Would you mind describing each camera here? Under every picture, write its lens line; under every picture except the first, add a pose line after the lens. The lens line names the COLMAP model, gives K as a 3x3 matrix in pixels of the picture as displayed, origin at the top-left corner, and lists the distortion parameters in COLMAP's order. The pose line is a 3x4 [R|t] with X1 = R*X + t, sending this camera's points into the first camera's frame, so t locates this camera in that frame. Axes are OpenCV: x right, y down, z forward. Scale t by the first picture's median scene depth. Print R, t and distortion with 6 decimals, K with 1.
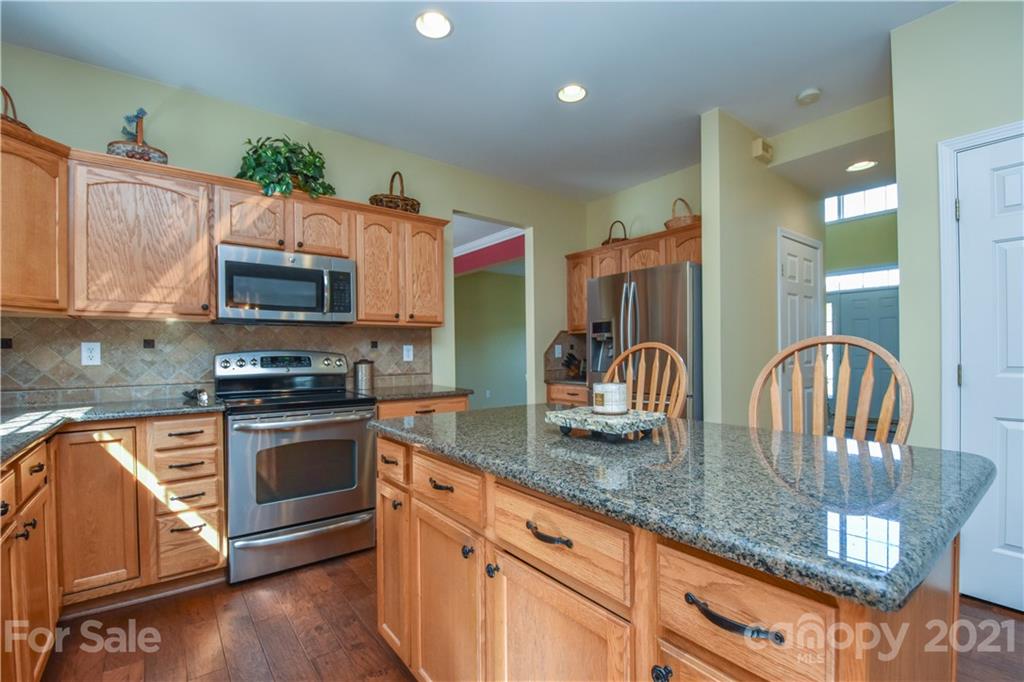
lens RADIAL K [[462.8, 0, 512.3], [0, 462.8, 353.5], [0, 0, 1]] dist [0.017549, -0.021419]
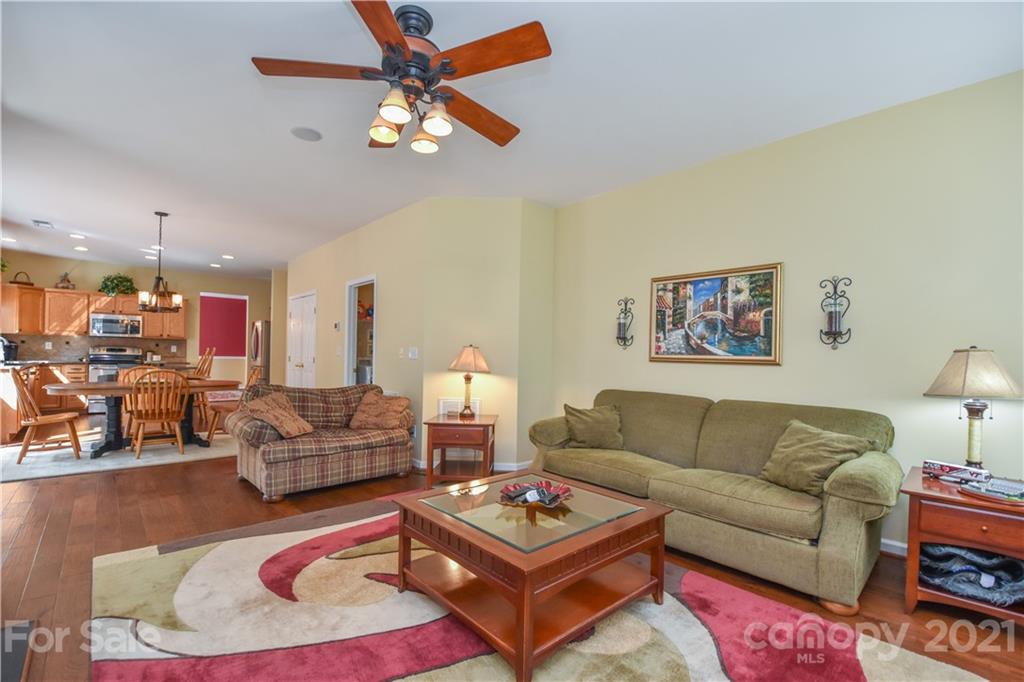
lens RADIAL K [[452.0, 0, 510.7], [0, 452.0, 354.4], [0, 0, 1]] dist [0.014416, -0.020133]
pose [[0.996708, 0.026209, 0.076717, 1.827652], [-0.025737, 0.999643, -0.007127, 0.001112], [-0.076876, 0.005129, 0.997027, -2.100007]]
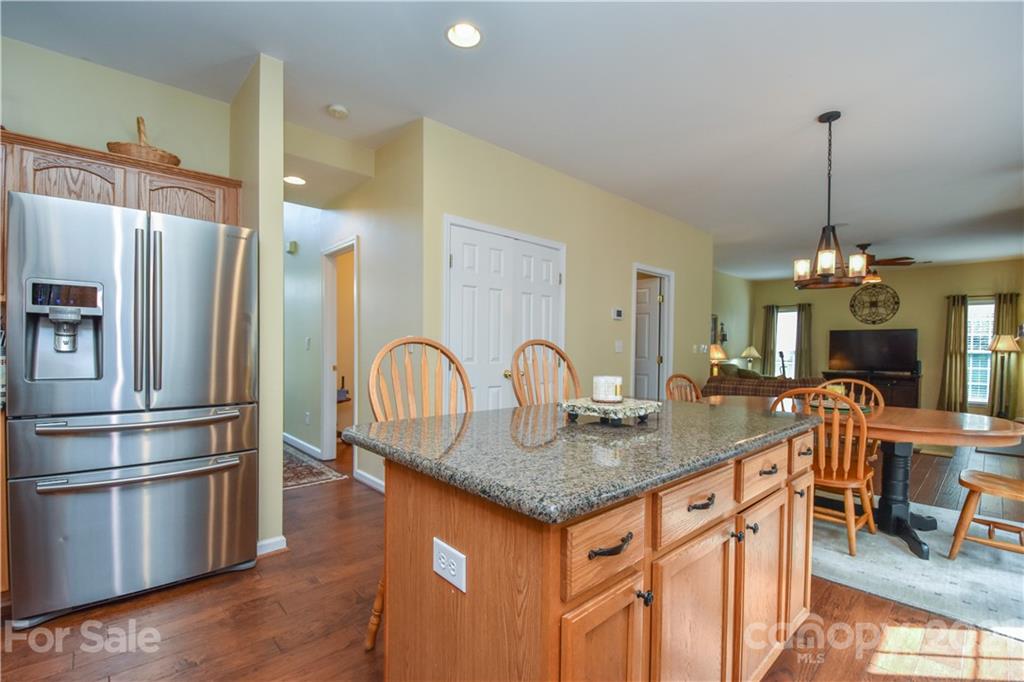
lens RADIAL K [[452.0, 0, 510.7], [0, 452.0, 354.4], [0, 0, 1]] dist [0.014416, -0.020133]
pose [[-0.094252, -0.011924, 0.995477, -0.452766], [-0.009502, 0.999893, 0.011077, 0.006429], [-0.995503, -0.008415, -0.094356, 0.687971]]
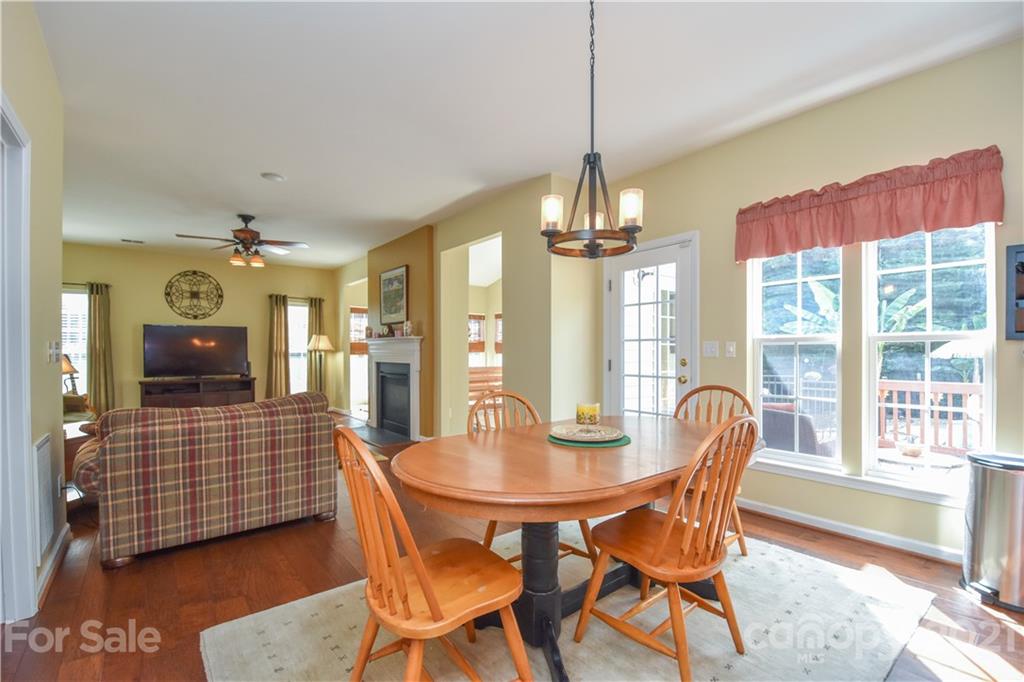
lens RADIAL K [[452.0, 0, 510.7], [0, 452.0, 354.4], [0, 0, 1]] dist [0.014416, -0.020133]
pose [[-0.999822, 0.009044, -0.016560, 0.663519], [0.008867, 0.999904, 0.010691, -0.001774], [0.016655, 0.010542, -0.999806, 0.517961]]
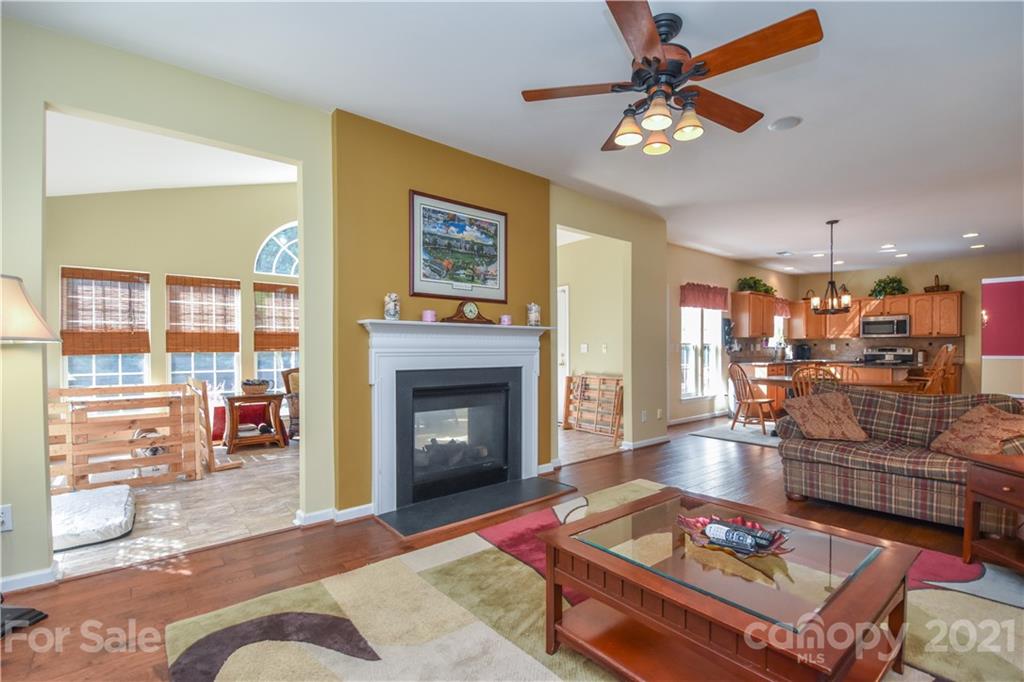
lens RADIAL K [[462.8, 0, 512.3], [0, 462.8, 353.5], [0, 0, 1]] dist [0.017549, -0.021419]
pose [[0.045796, 0.016979, -0.998806, 2.505540], [-0.002248, 0.999855, 0.016893, -0.006505], [0.998948, 0.001472, 0.045828, -1.649368]]
